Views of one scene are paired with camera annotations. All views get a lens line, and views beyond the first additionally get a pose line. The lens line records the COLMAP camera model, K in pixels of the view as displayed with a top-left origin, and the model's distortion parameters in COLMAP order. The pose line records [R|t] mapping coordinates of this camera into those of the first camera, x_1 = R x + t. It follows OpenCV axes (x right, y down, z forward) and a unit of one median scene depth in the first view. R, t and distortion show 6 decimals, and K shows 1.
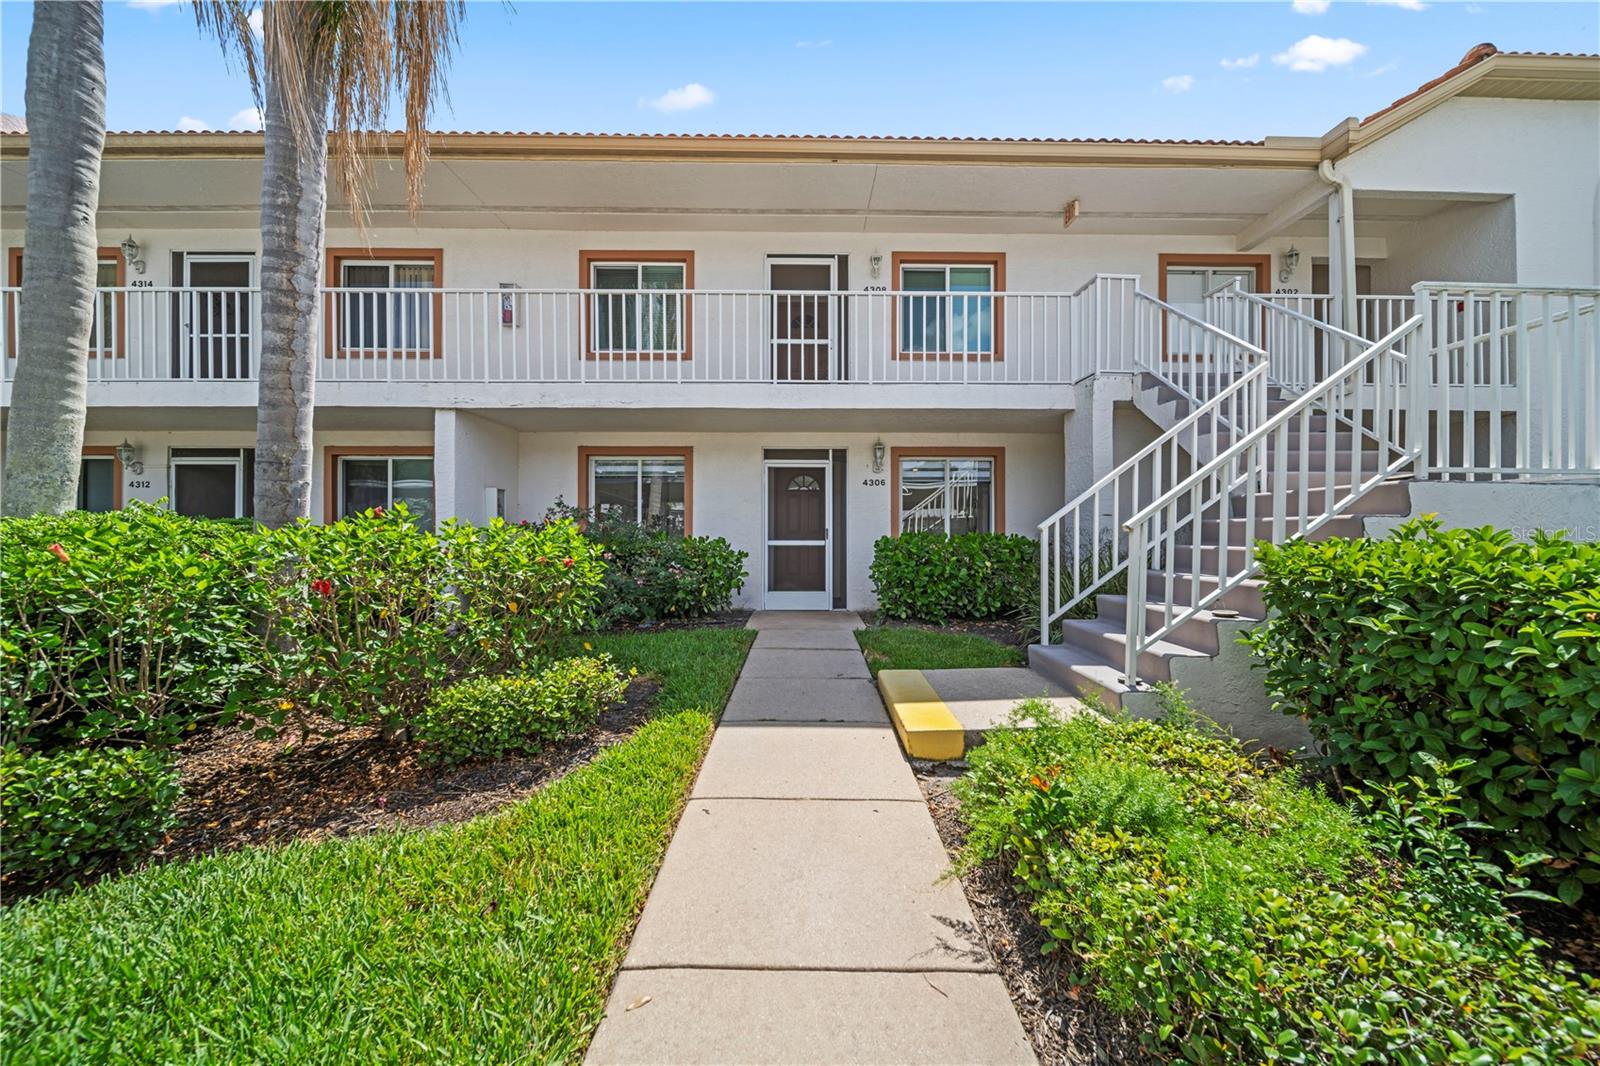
lens RADIAL K [[564.1, 0, 809.5], [0, 564.1, 531.6], [0, 0, 1]] dist [-0.001409, -0.001430]
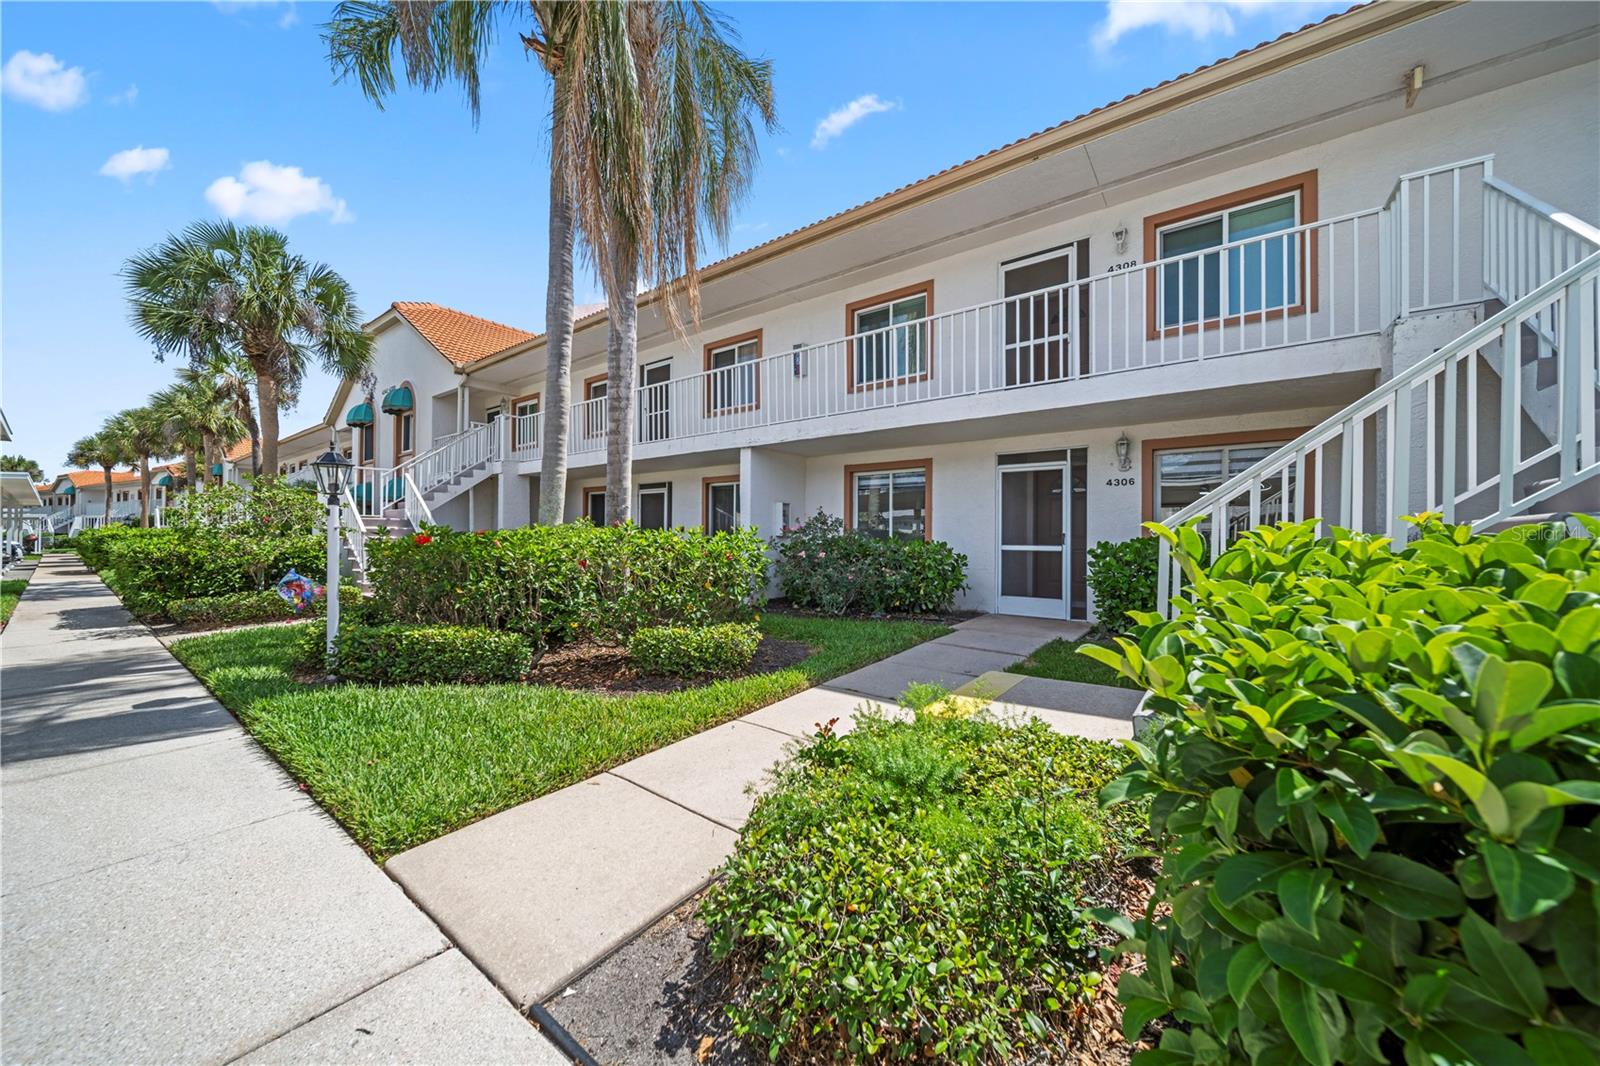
lens RADIAL K [[564.1, 0, 809.5], [0, 564.1, 531.6], [0, 0, 1]] dist [-0.001409, -0.001430]
pose [[0.790424, 0.000523, -0.612560, 0.278195], [-0.004658, 0.999976, -0.005156, -0.001606], [0.612543, 0.006929, 0.790407, -0.009921]]
